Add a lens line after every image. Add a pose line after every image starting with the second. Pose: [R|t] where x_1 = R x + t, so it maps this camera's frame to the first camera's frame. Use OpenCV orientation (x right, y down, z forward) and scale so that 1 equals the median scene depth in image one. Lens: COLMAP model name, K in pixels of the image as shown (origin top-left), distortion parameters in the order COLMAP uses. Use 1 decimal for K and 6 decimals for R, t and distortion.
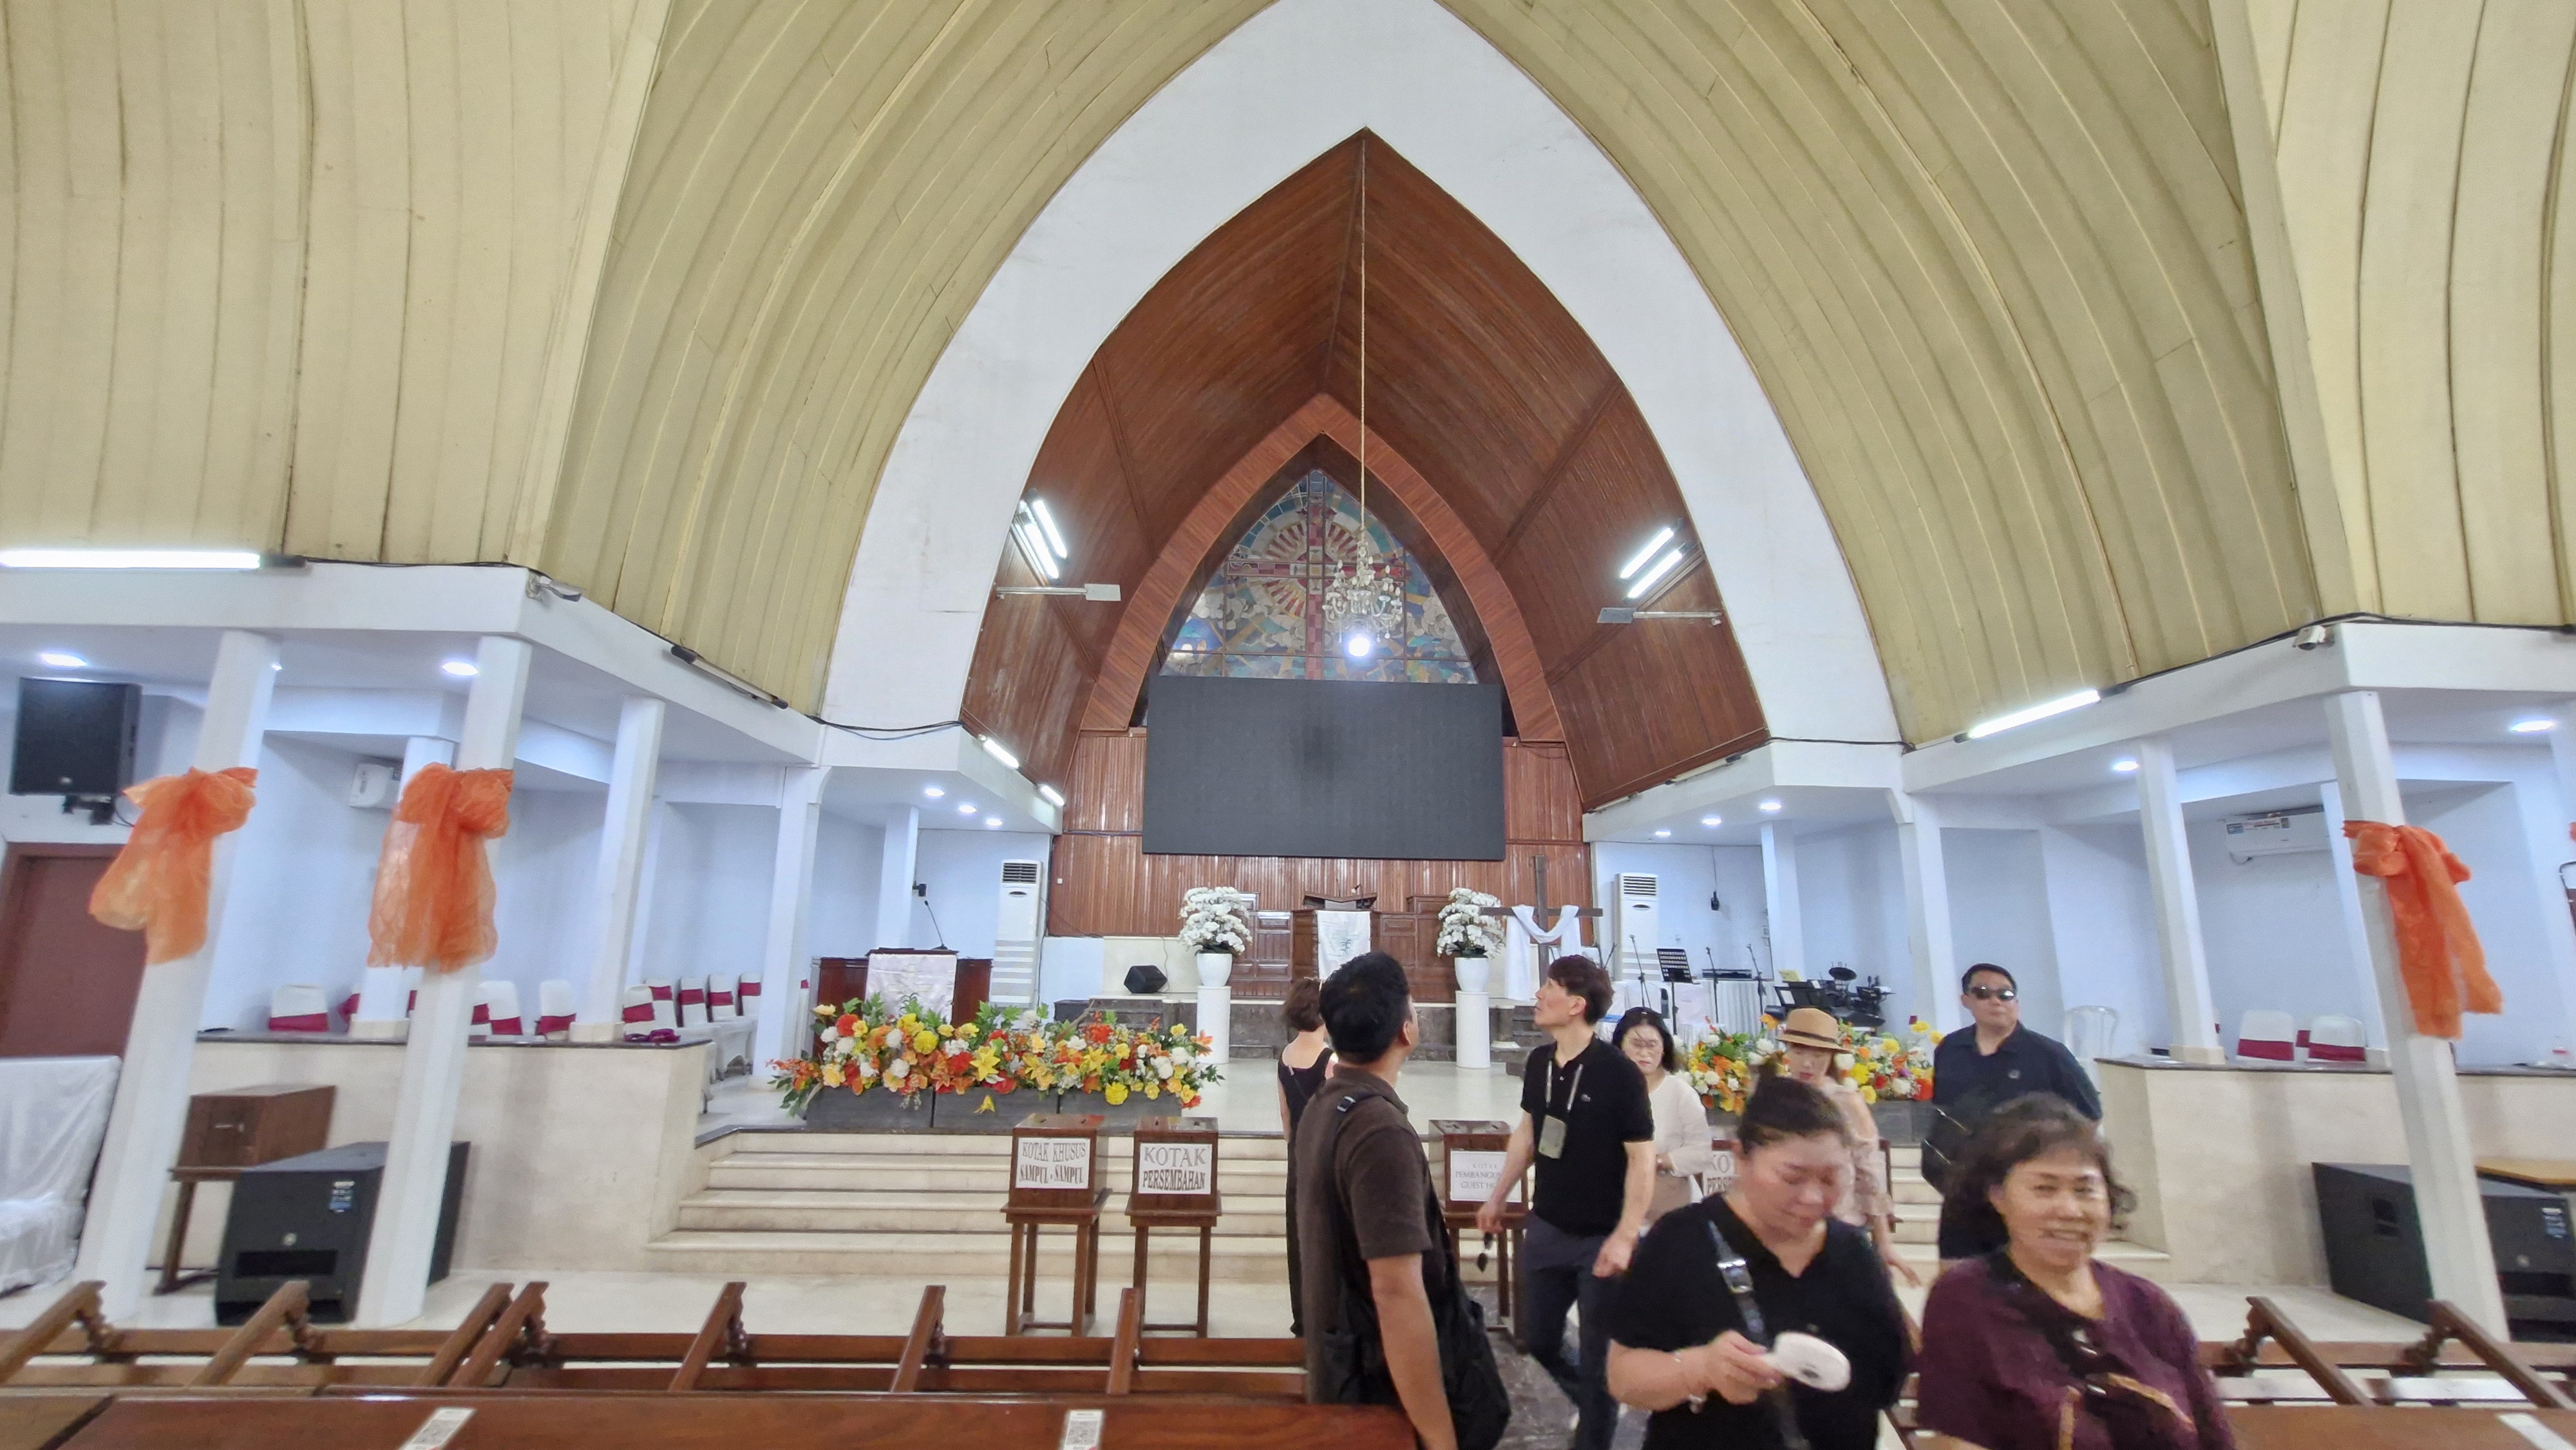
lens RADIAL K [[1008.5, 0, 1272.4], [0, 1008.5, 744.2], [0, 0, 1]] dist [0.001529, 0.000048]
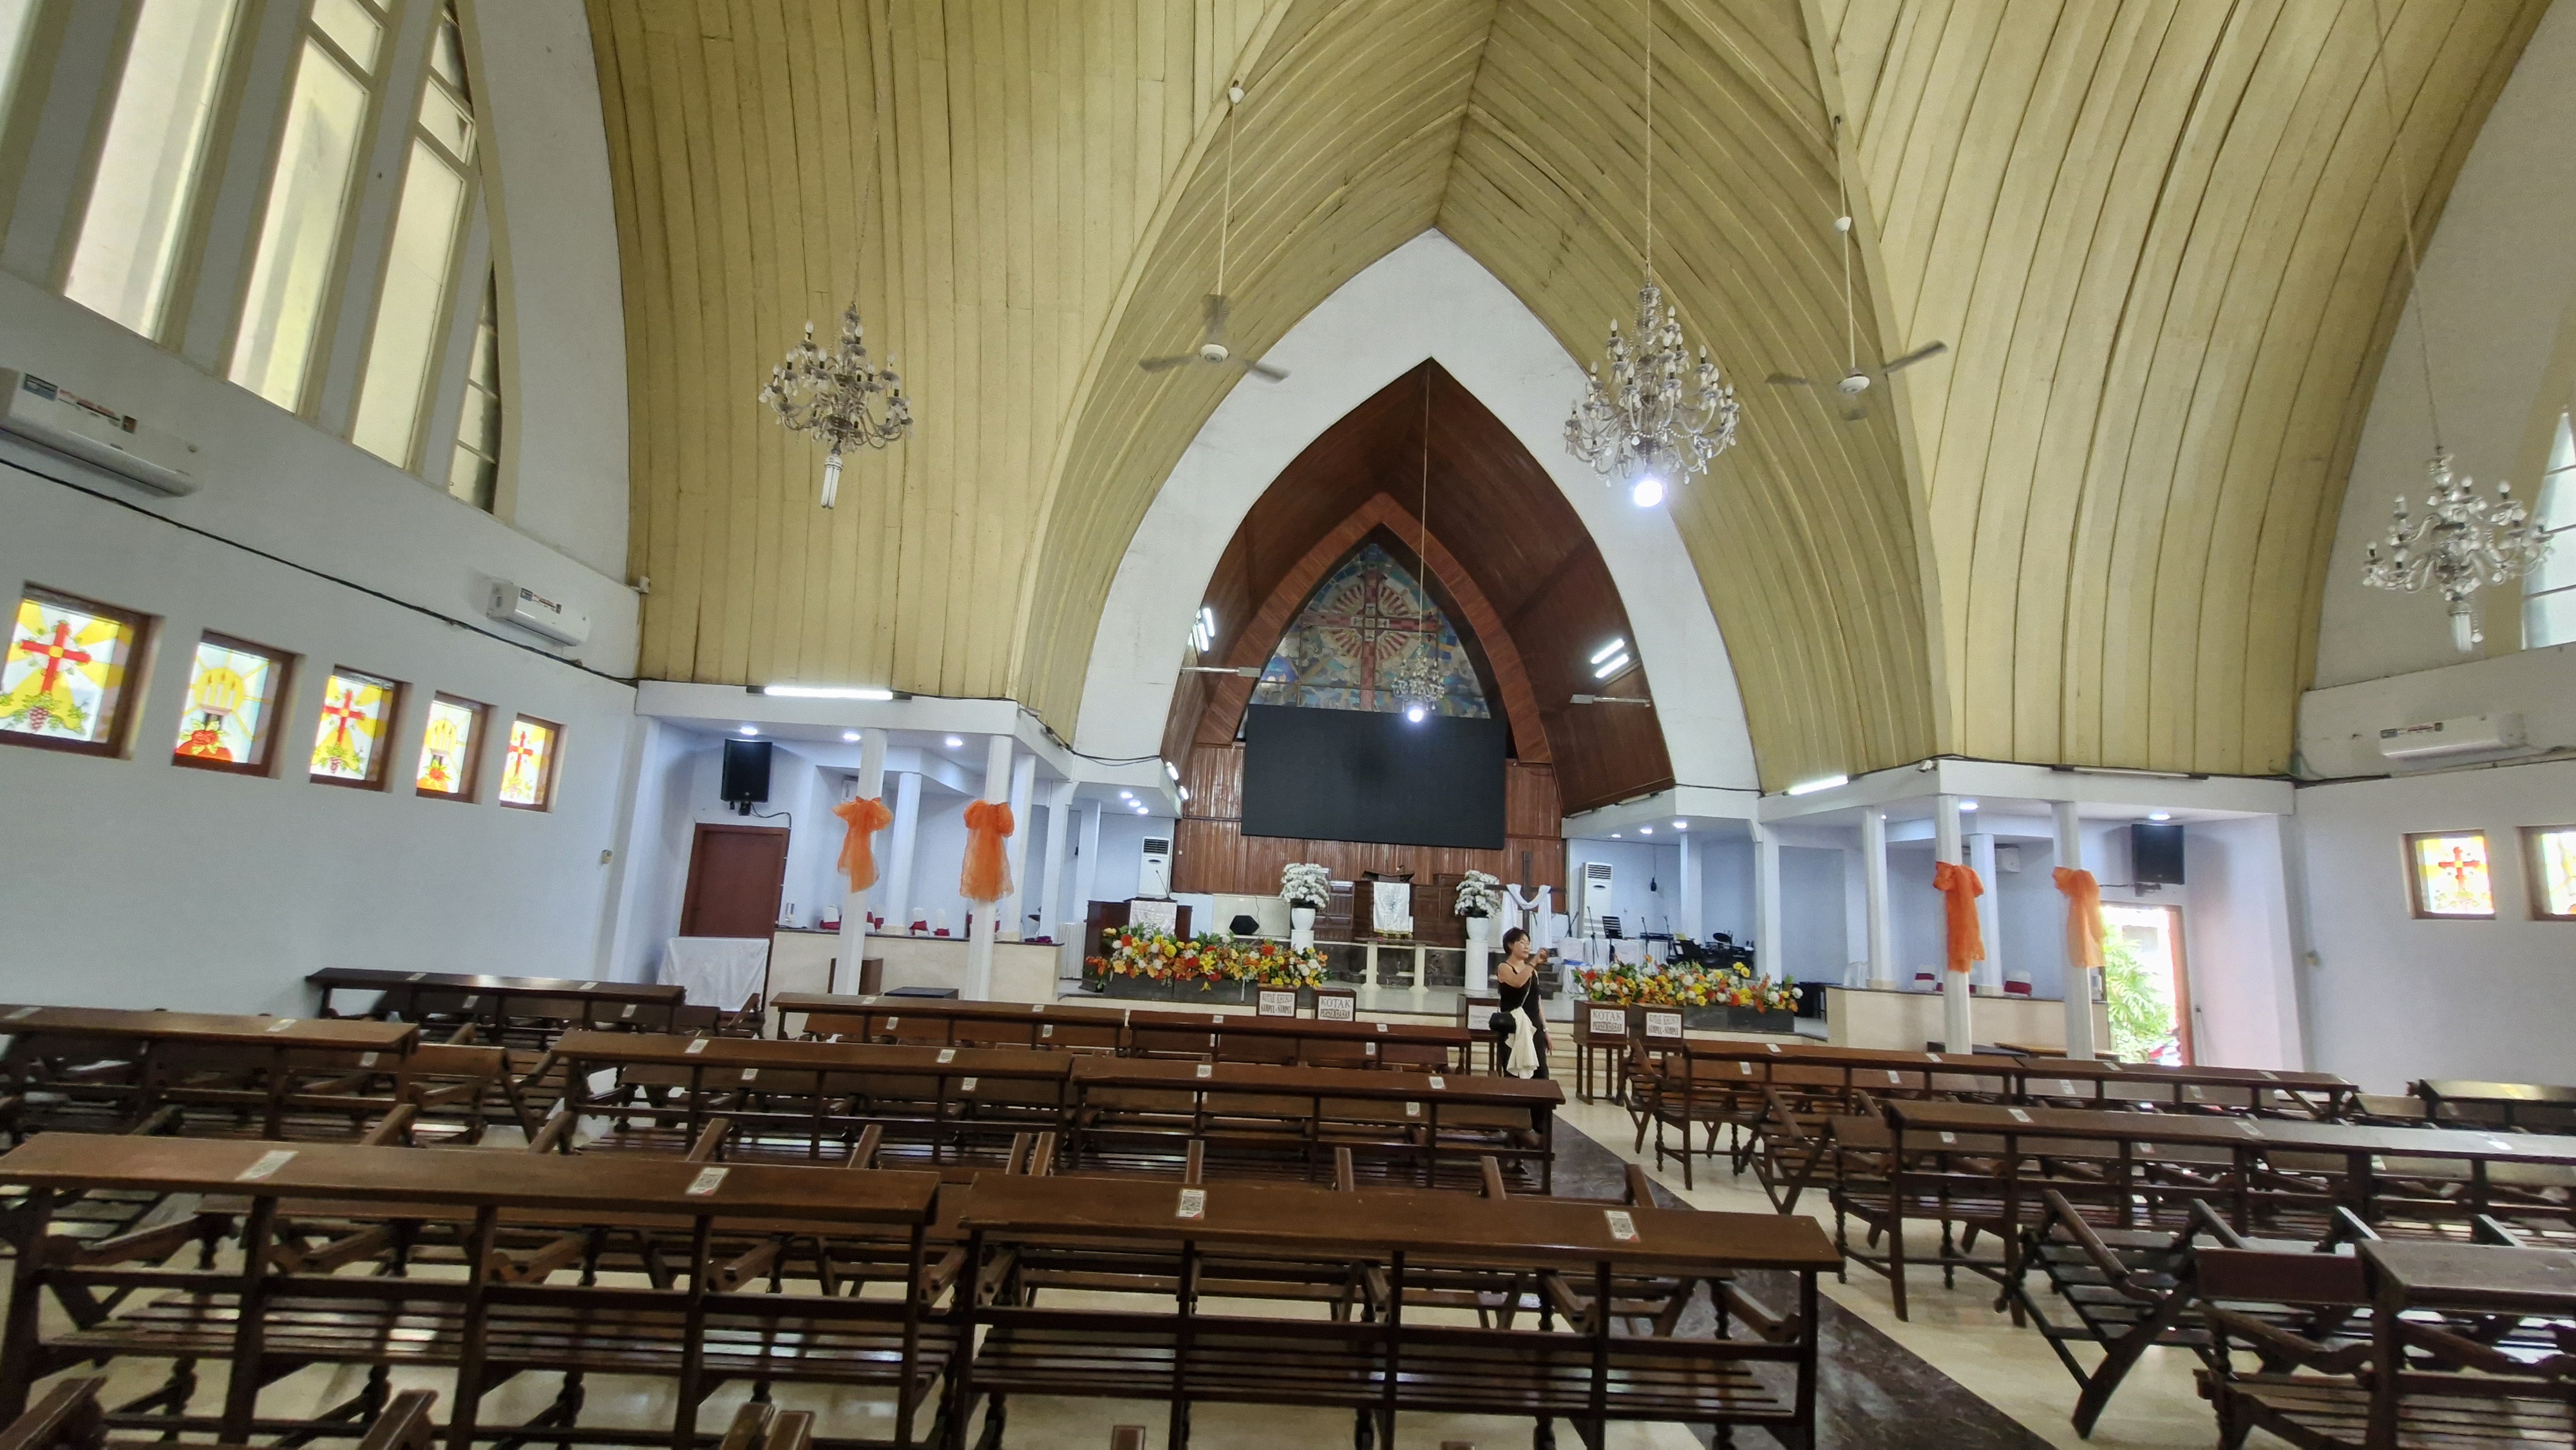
lens RADIAL K [[1008.5, 0, 1272.4], [0, 1008.5, 744.2], [0, 0, 1]] dist [0.001529, 0.000048]
pose [[0.999305, 0.036929, -0.005031, -0.103791], [-0.036706, 0.998566, 0.038965, -0.087323], [0.006463, -0.038753, 0.999228, -0.462273]]
